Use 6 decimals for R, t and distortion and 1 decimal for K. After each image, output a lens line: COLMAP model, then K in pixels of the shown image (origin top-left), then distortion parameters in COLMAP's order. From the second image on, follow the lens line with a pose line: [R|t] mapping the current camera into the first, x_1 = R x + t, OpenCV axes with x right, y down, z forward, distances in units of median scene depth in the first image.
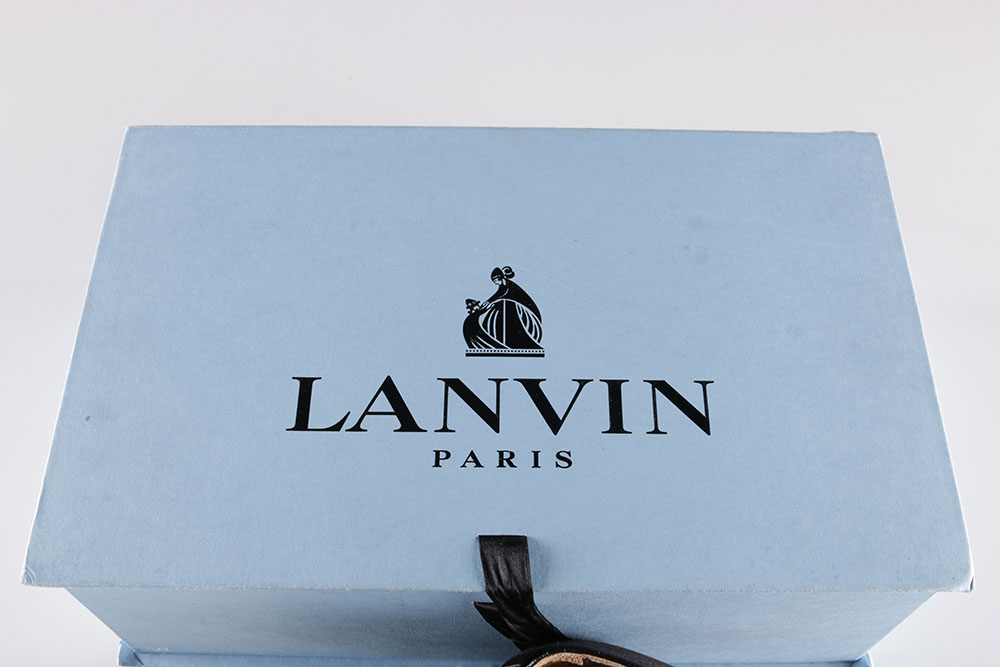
lens RADIAL K [[1094.2, 0, 498.8], [0, 1094.2, 333.7], [0, 0, 1]] dist [-0.095418, 0.000000]
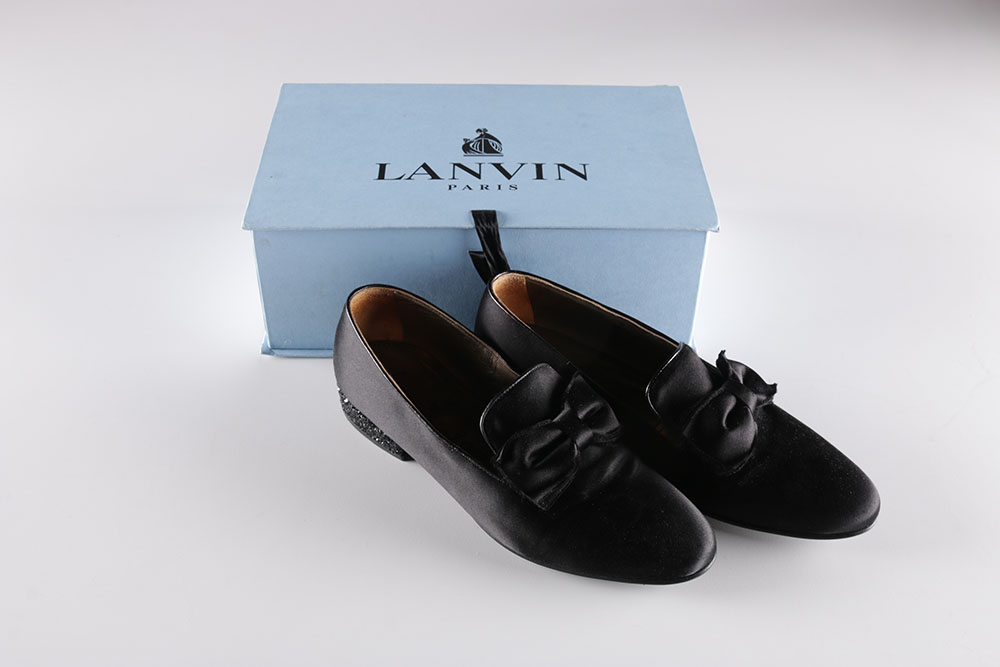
lens RADIAL K [[1094.2, 0, 499.7], [0, 1094.2, 333.5], [0, 0, 1]] dist [-0.095418, 0.000000]
pose [[0.999669, -0.008582, 0.024251, -0.015666], [0.015595, 0.951913, -0.305972, 0.938930], [-0.020459, 0.306249, 0.951732, -0.785233]]
